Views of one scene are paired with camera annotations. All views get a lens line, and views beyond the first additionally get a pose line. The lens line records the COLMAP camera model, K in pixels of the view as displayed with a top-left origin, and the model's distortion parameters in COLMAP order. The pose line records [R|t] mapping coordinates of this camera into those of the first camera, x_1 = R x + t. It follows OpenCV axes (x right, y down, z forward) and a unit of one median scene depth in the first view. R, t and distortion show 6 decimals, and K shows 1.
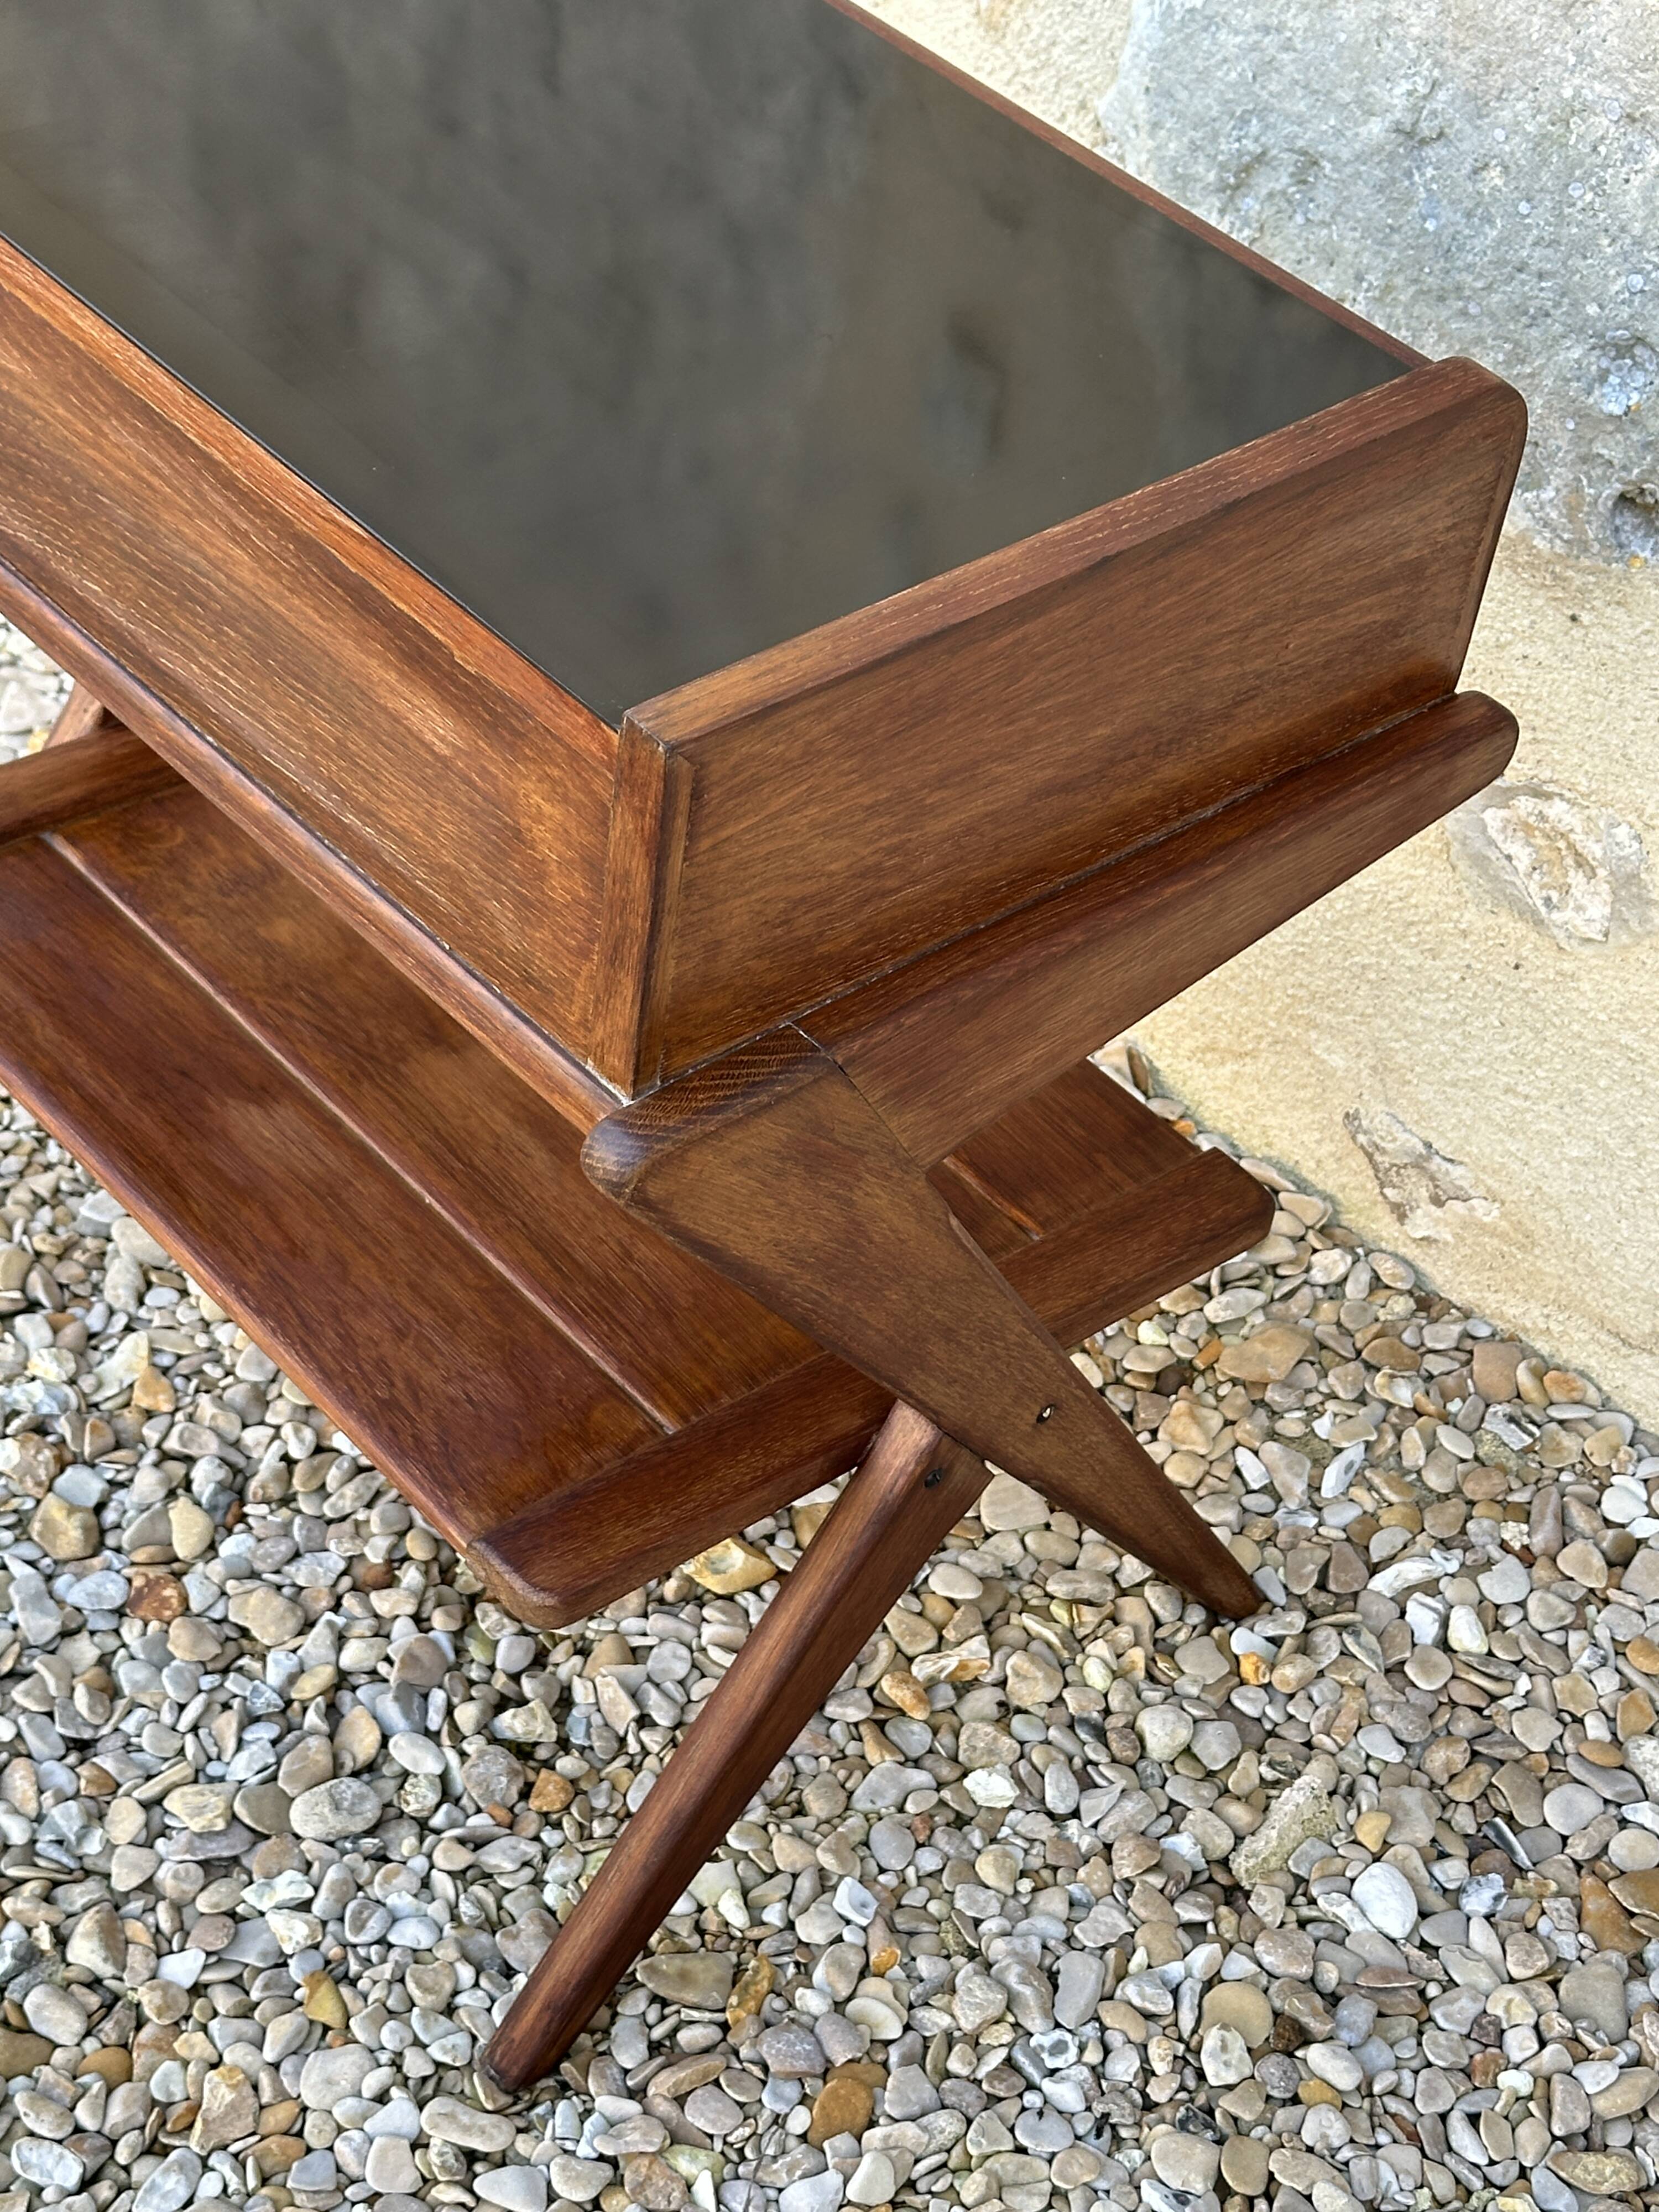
lens RADIAL K [[4050.7, 0, 801.6], [0, 4050.7, 1082.3], [0, 0, 1]] dist [0.189212, -0.124036]
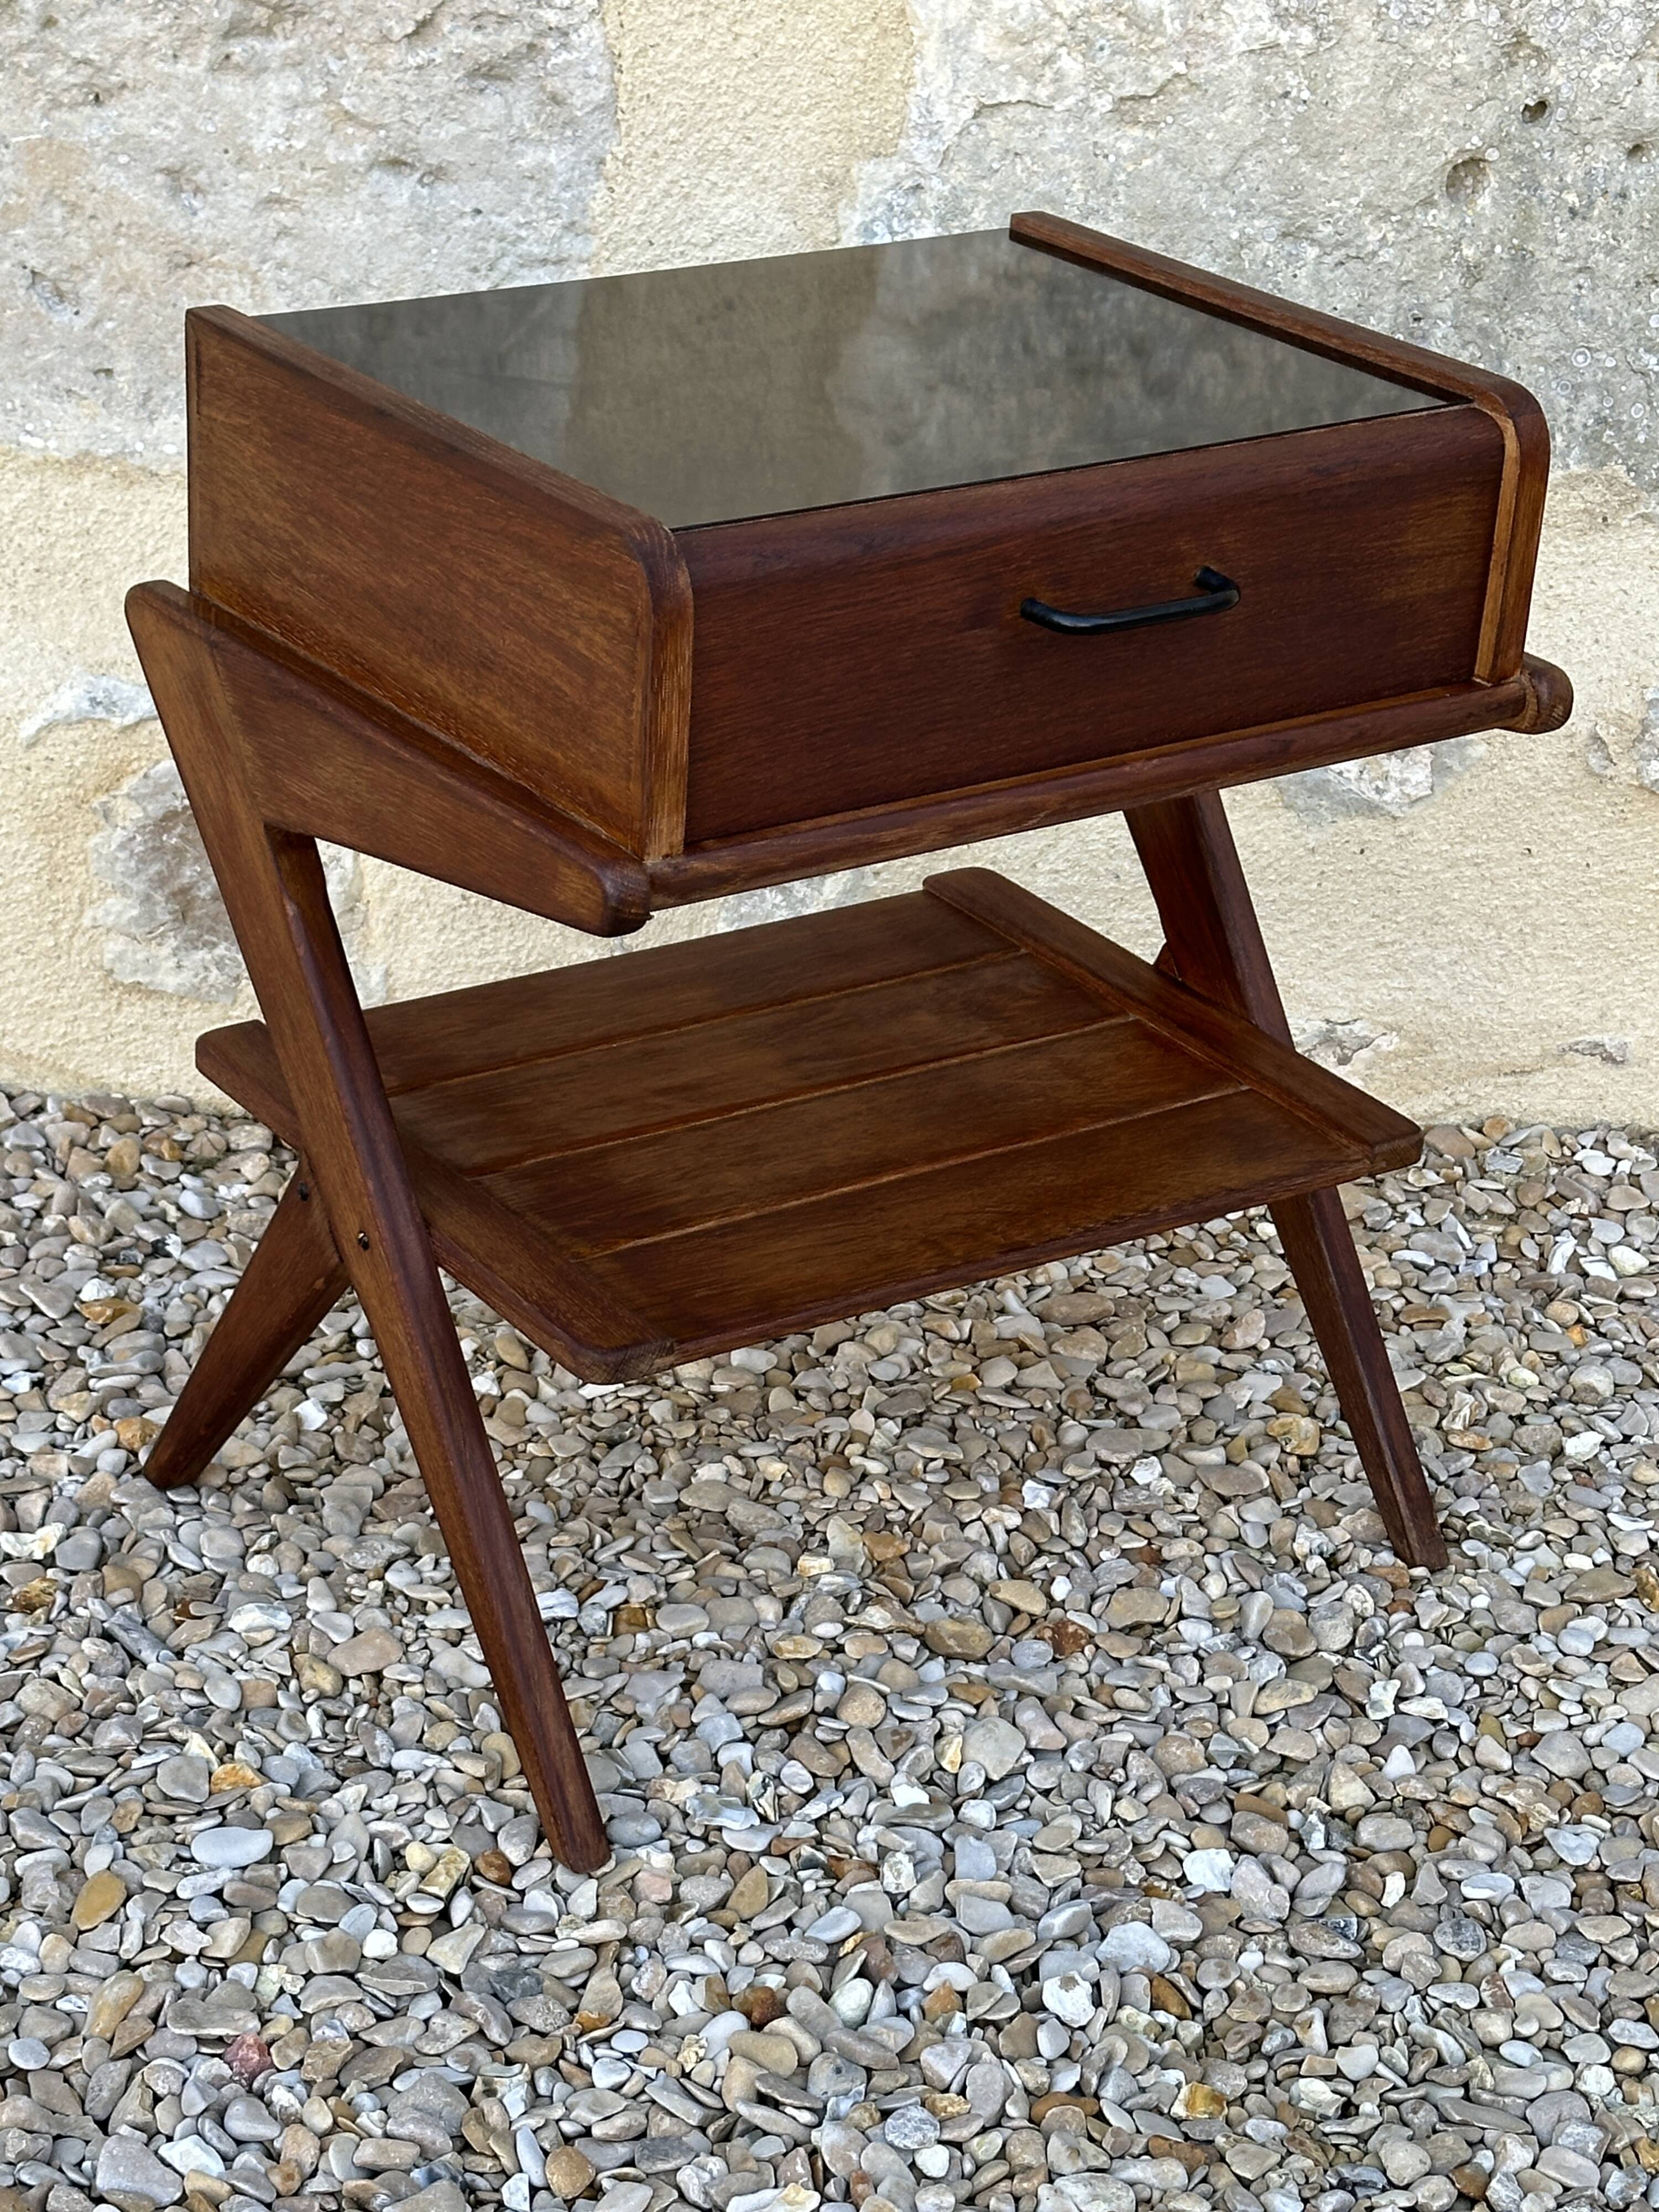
lens RADIAL K [[4409.0, 0, 829.5], [0, 4409.0, 1106.0], [0, 0, 1]] dist [0.102068, 0.375937]
pose [[0.657060, -0.369519, 0.657060, -0.994336], [0.494978, 0.868882, -0.006334, -0.034938], [-0.568568, 0.329392, 0.753812, 0.012518]]
